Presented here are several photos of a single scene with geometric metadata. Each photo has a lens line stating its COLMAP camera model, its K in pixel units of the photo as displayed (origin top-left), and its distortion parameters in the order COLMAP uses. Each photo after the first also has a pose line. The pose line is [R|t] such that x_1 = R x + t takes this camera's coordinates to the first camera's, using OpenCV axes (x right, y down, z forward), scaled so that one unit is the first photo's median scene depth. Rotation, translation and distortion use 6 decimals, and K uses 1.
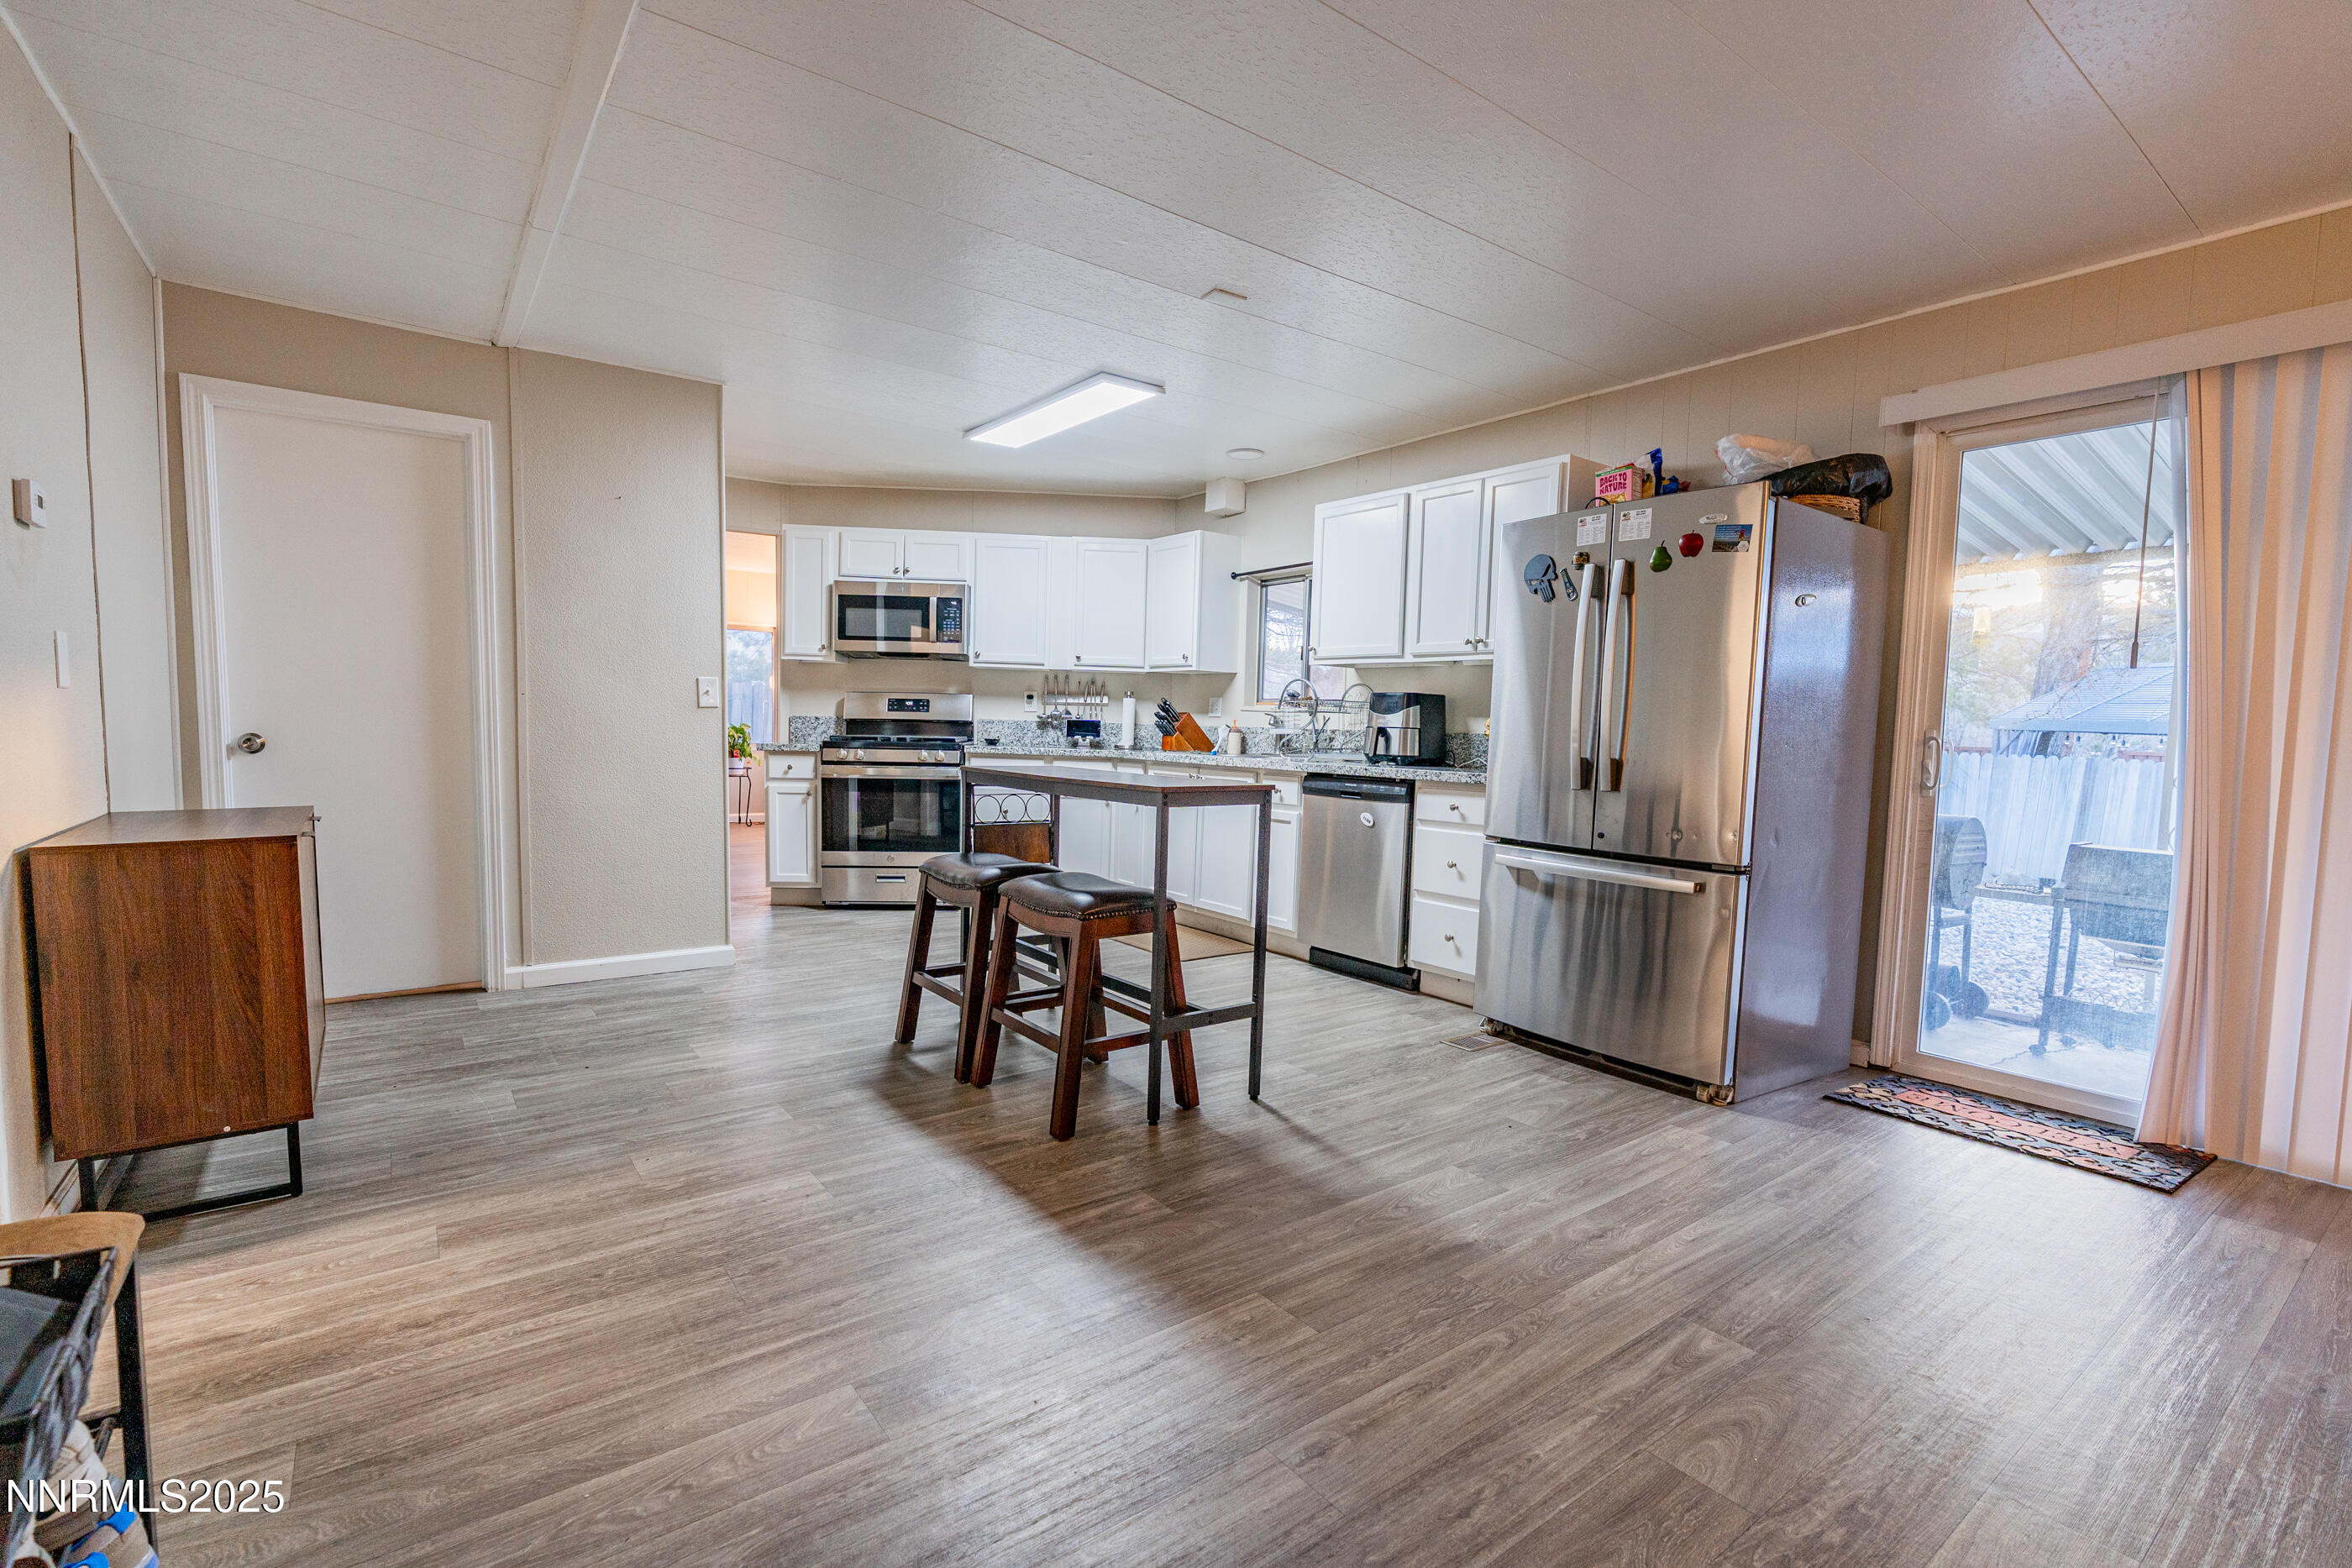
lens RADIAL K [[1073.0, 0, 1176.6], [0, 1073.0, 793.5], [0, 0, 1]] dist [0.001986, 0.000014]
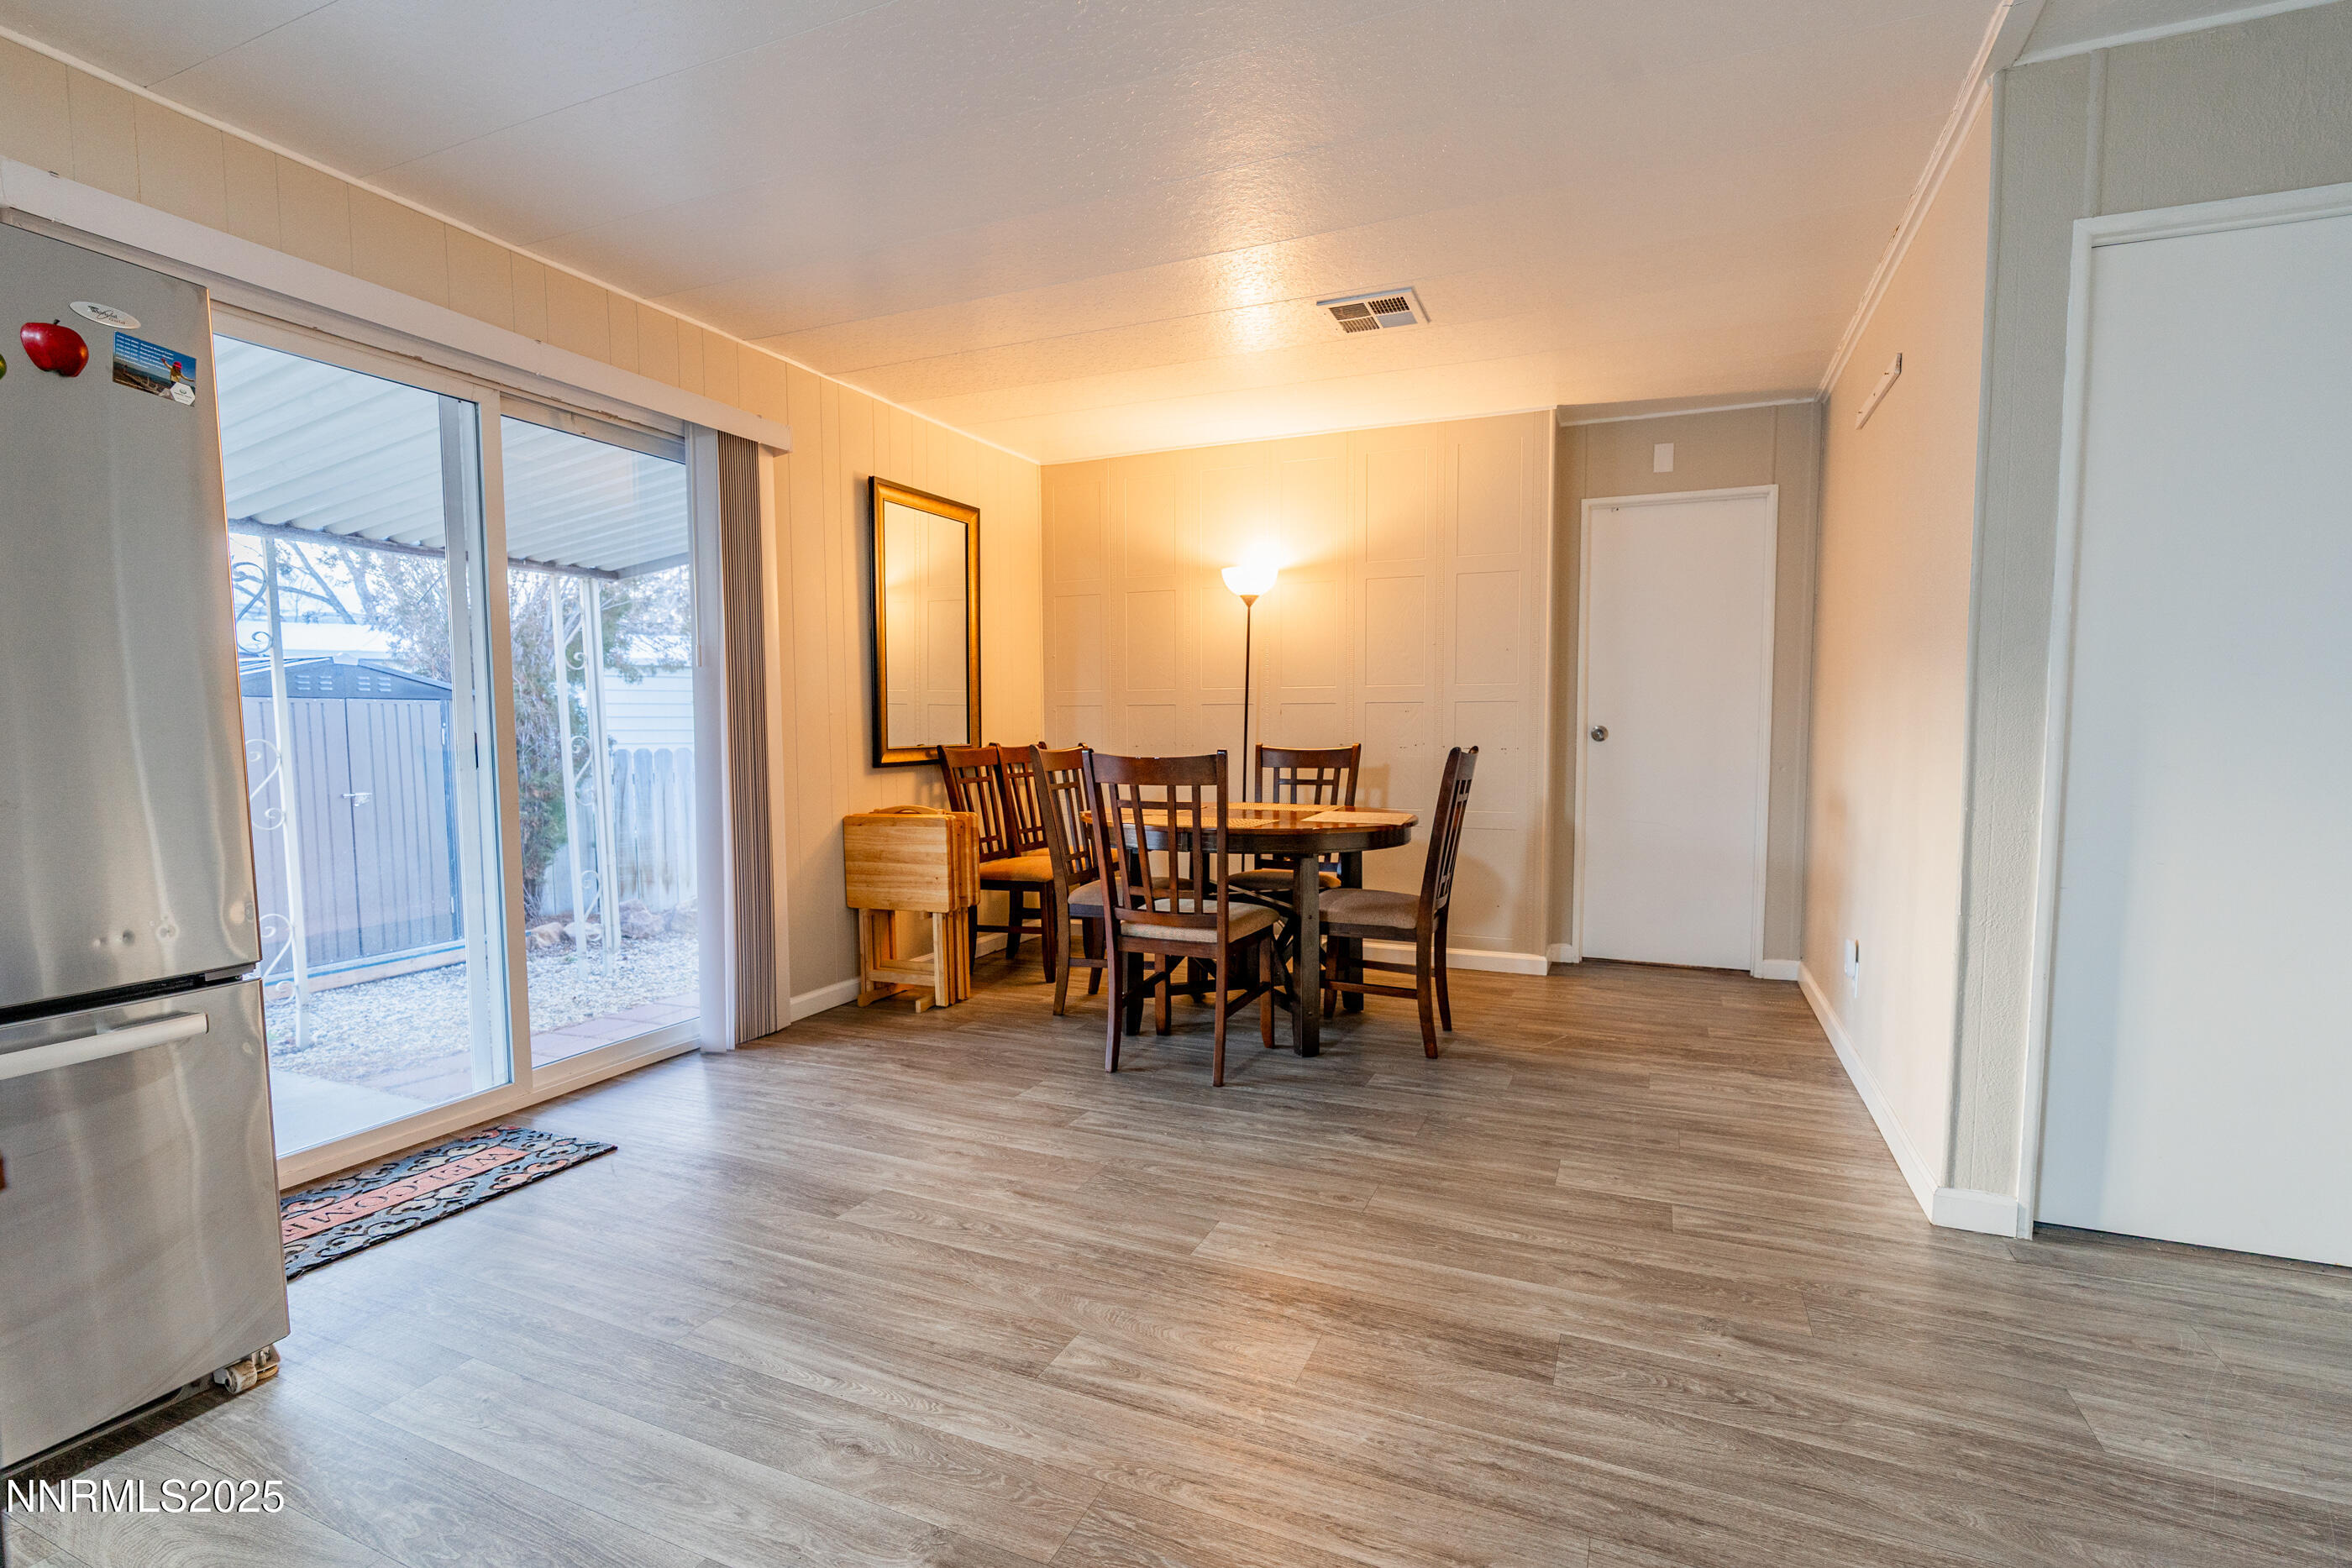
lens RADIAL K [[1073.0, 0, 1177.6], [0, 1073.0, 818.5], [0, 0, 1]] dist [0.001986, 0.000014]
pose [[-0.494865, -0.100569, 0.863131, -0.228205], [0.047271, 0.988694, 0.142301, -0.073952], [-0.867683, 0.111221, -0.484516, 0.892216]]
